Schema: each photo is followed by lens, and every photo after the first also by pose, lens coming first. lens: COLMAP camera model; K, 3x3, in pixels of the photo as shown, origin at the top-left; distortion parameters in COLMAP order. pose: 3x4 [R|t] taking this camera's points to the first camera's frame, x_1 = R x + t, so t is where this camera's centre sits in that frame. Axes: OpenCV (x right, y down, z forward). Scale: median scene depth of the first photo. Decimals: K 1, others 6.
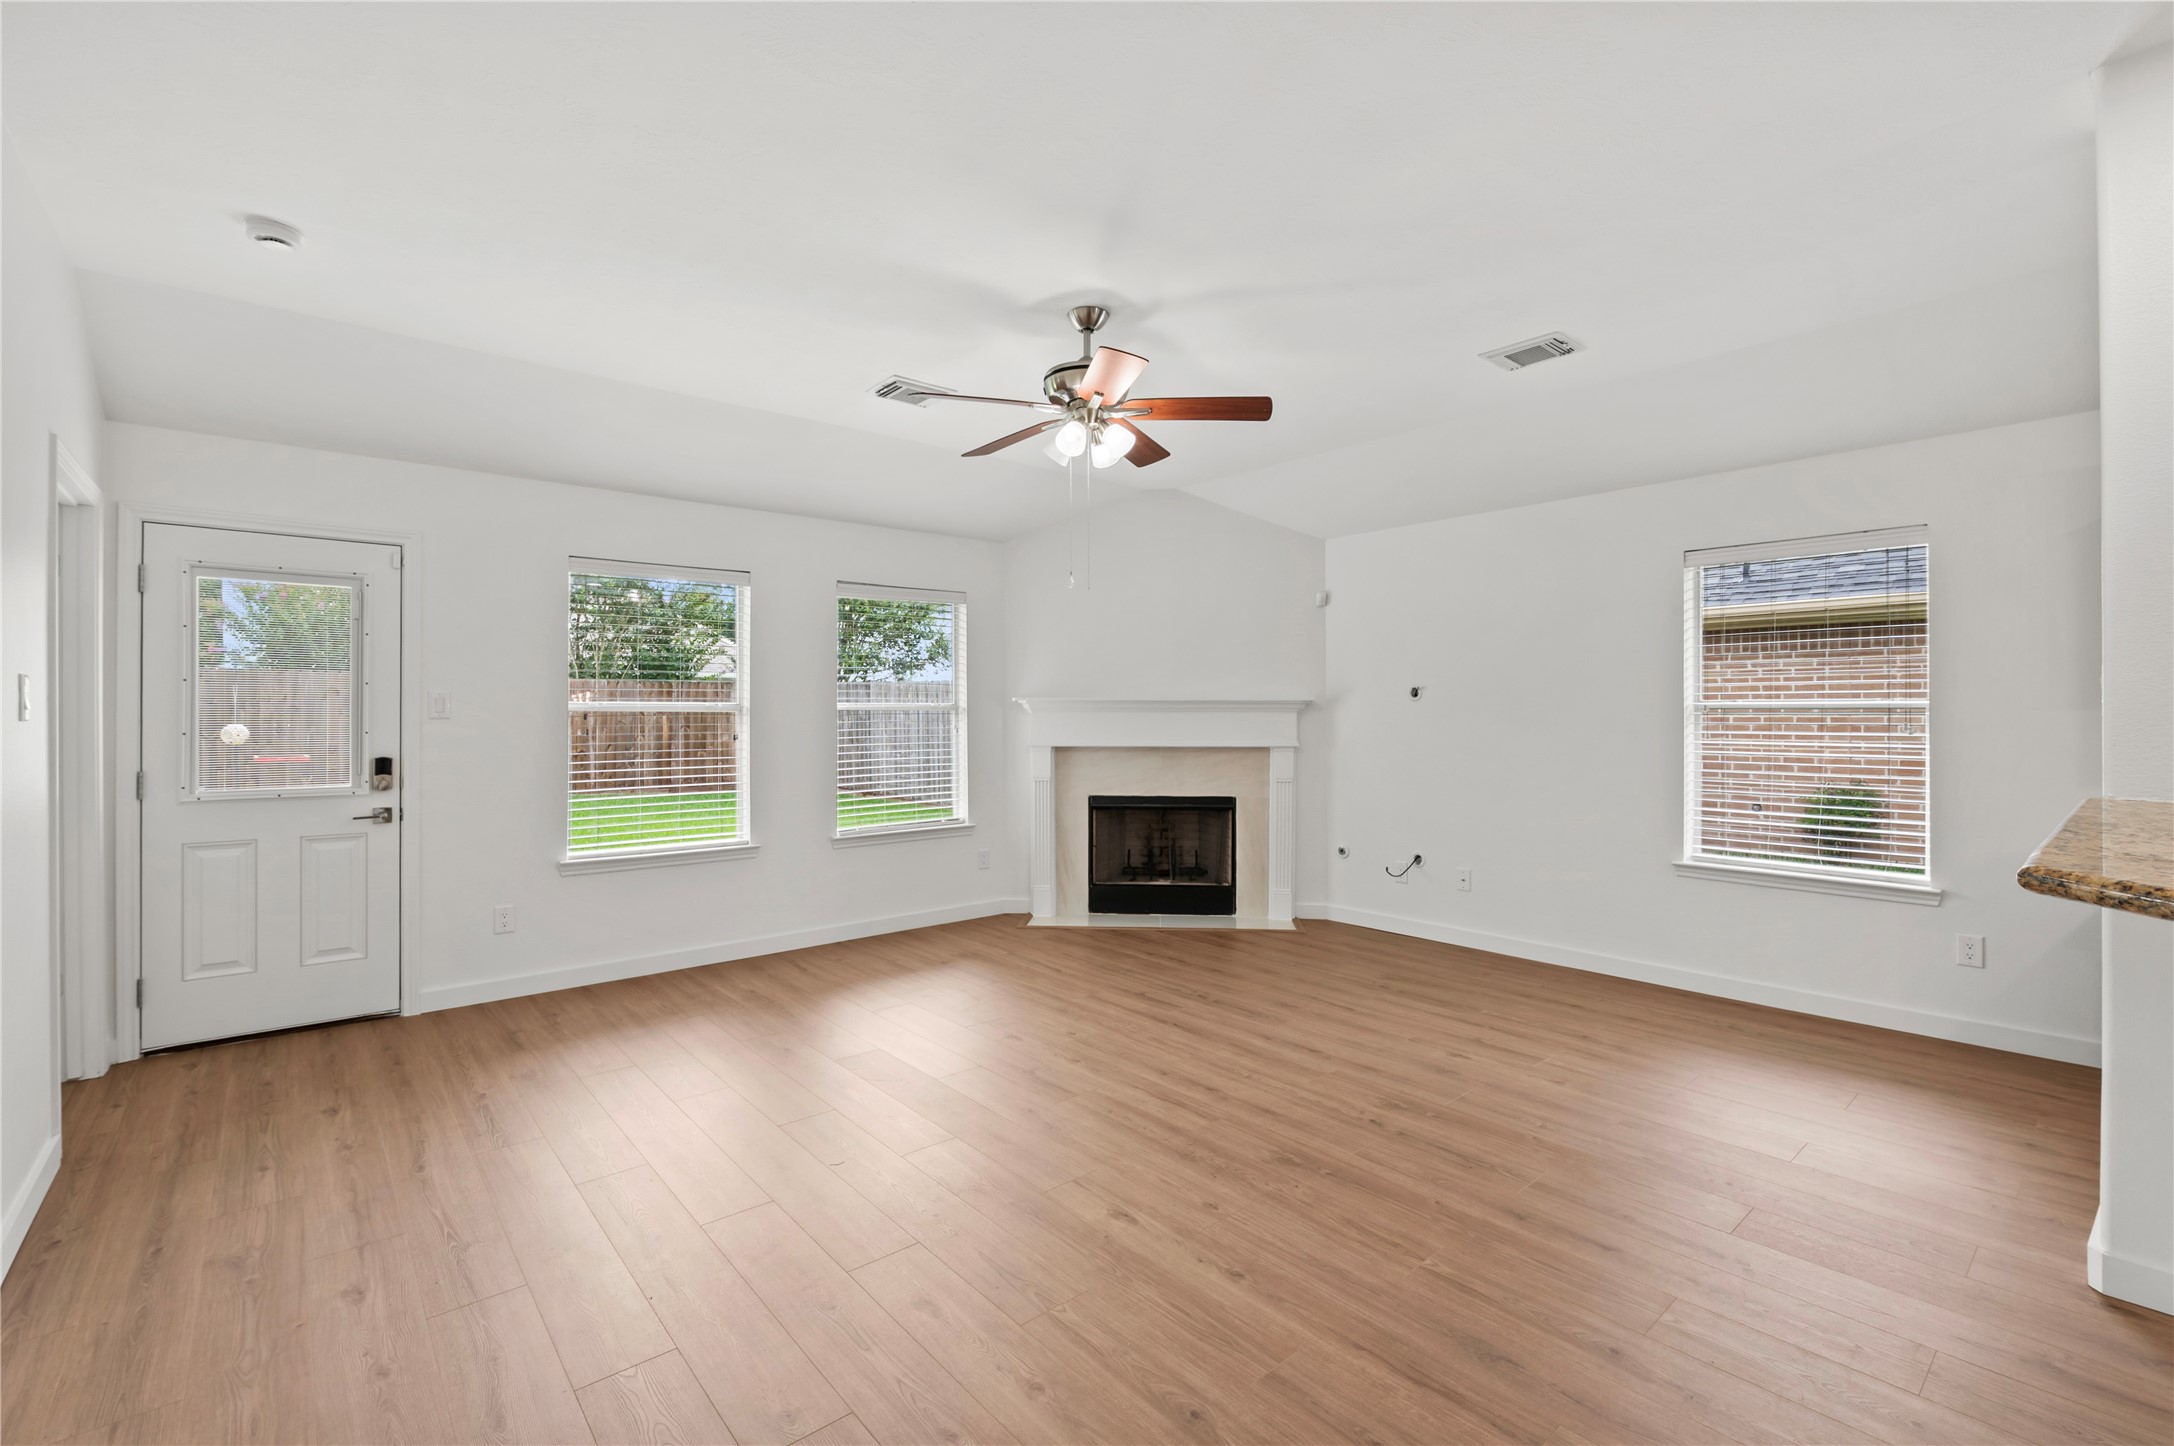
lens RADIAL K [[952.9, 0, 1090.5], [0, 952.9, 708.3], [0, 0, 1]] dist [-0.017688, -0.000194]
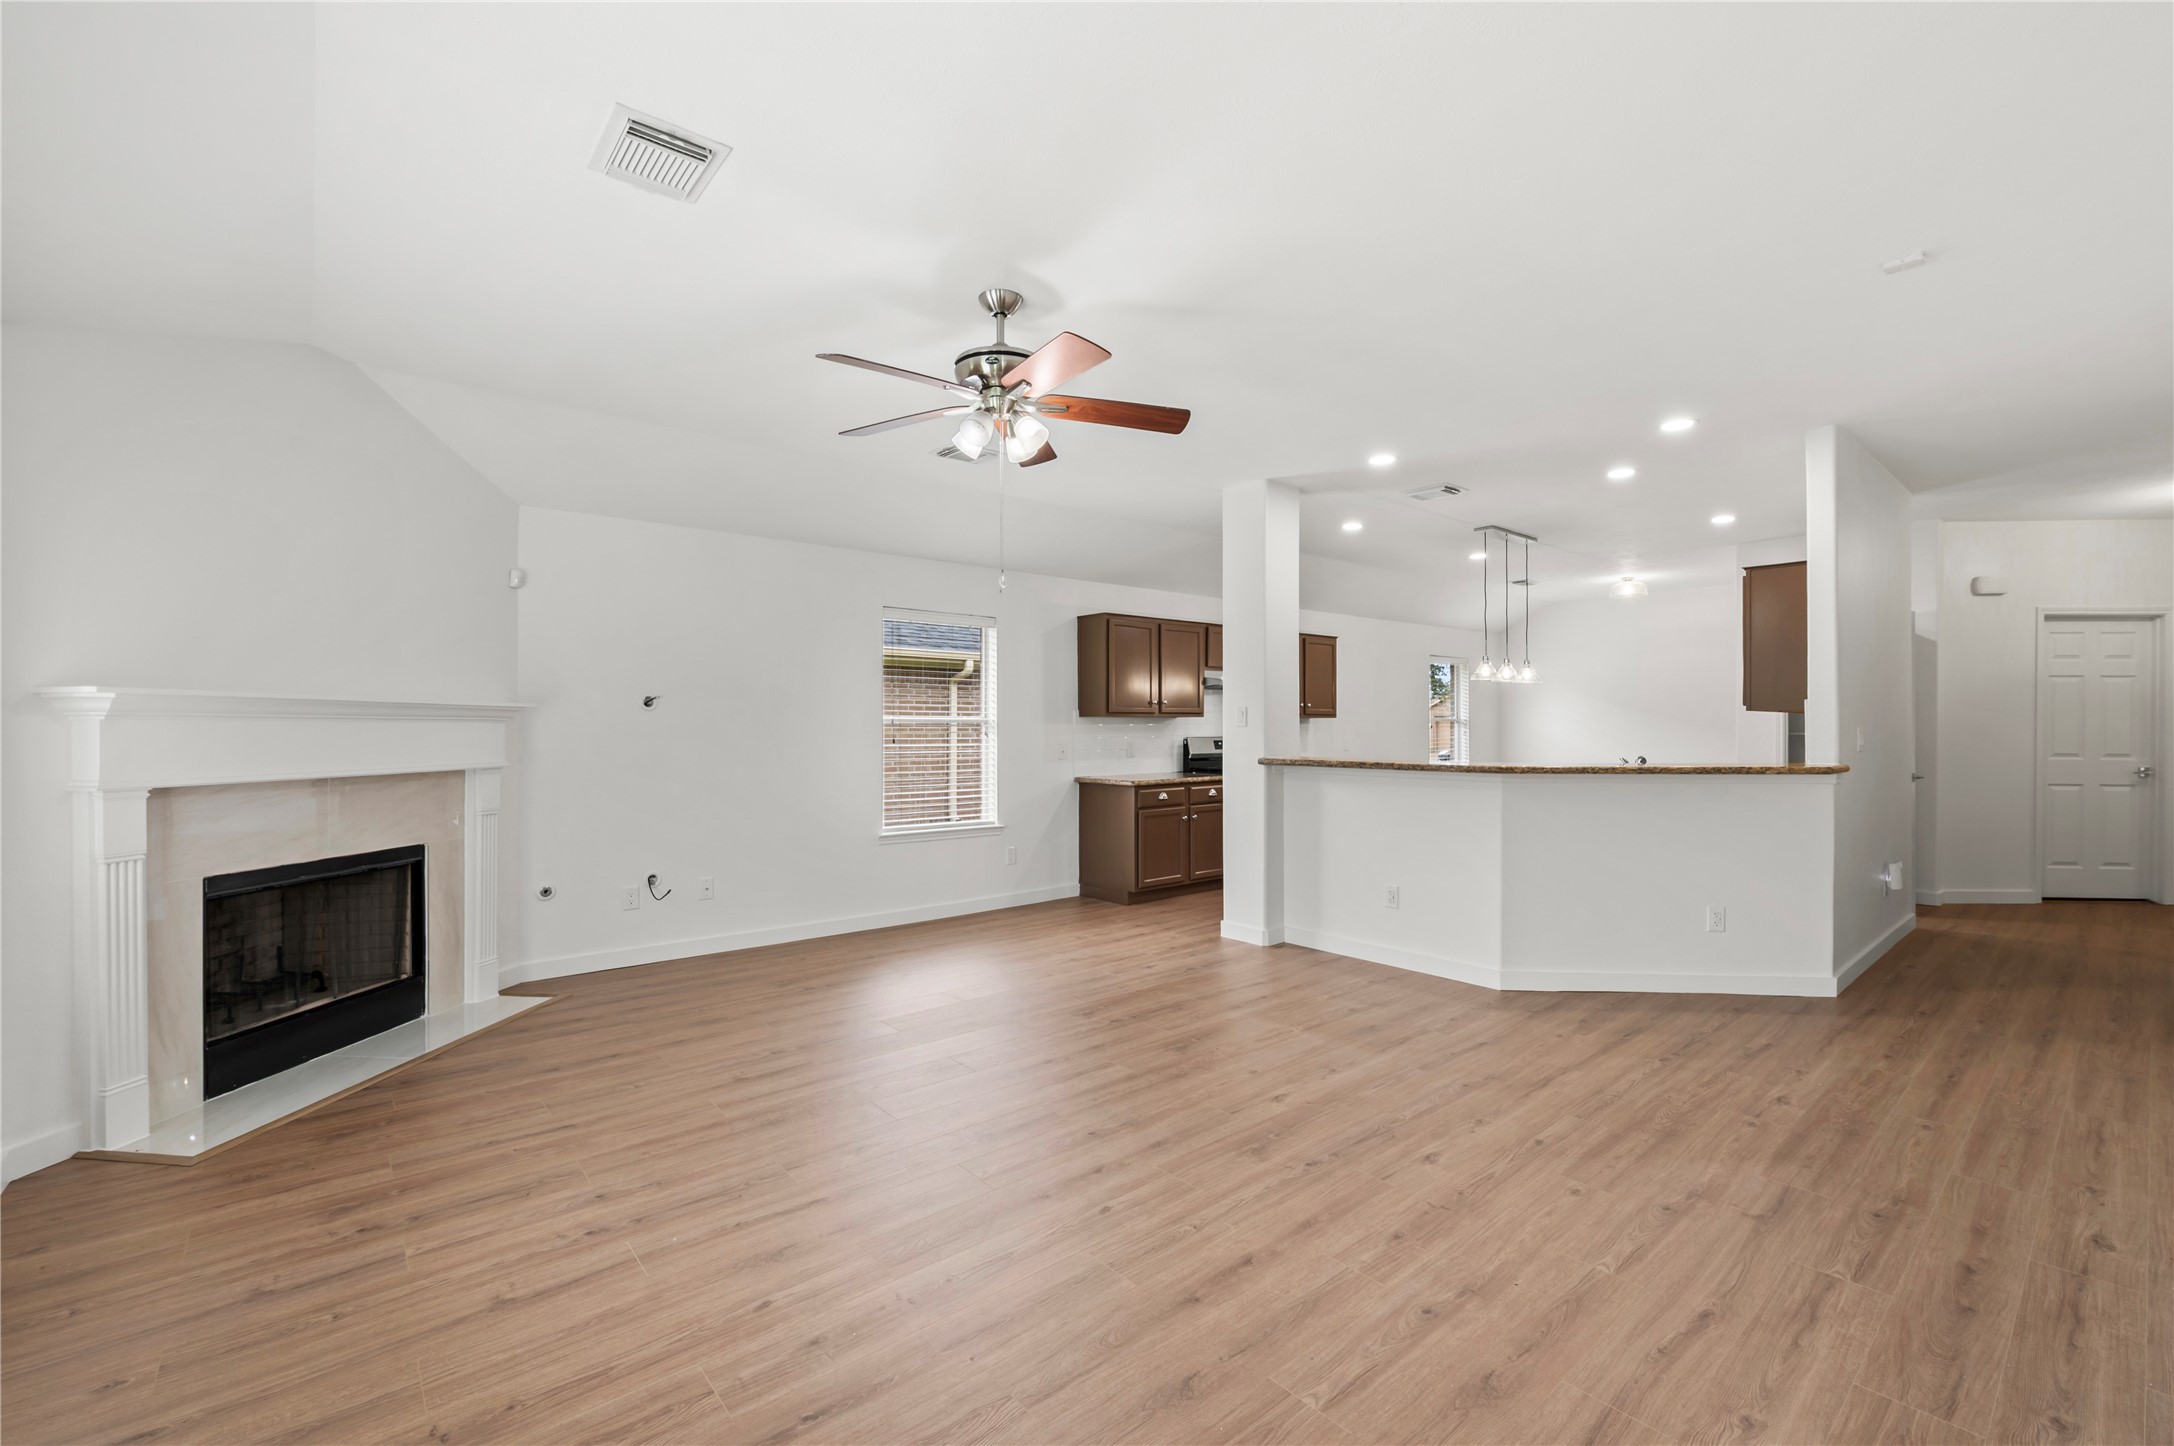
lens RADIAL K [[933.3, 0, 1078.0], [0, 933.3, 726.9], [0, 0, 1]] dist [-0.000760, -0.000171]
pose [[-0.003568, 0.003982, 0.999986, -0.531414], [-0.004978, 0.999980, -0.004000, 0.008817], [-0.999981, -0.004992, -0.003548, 0.537324]]
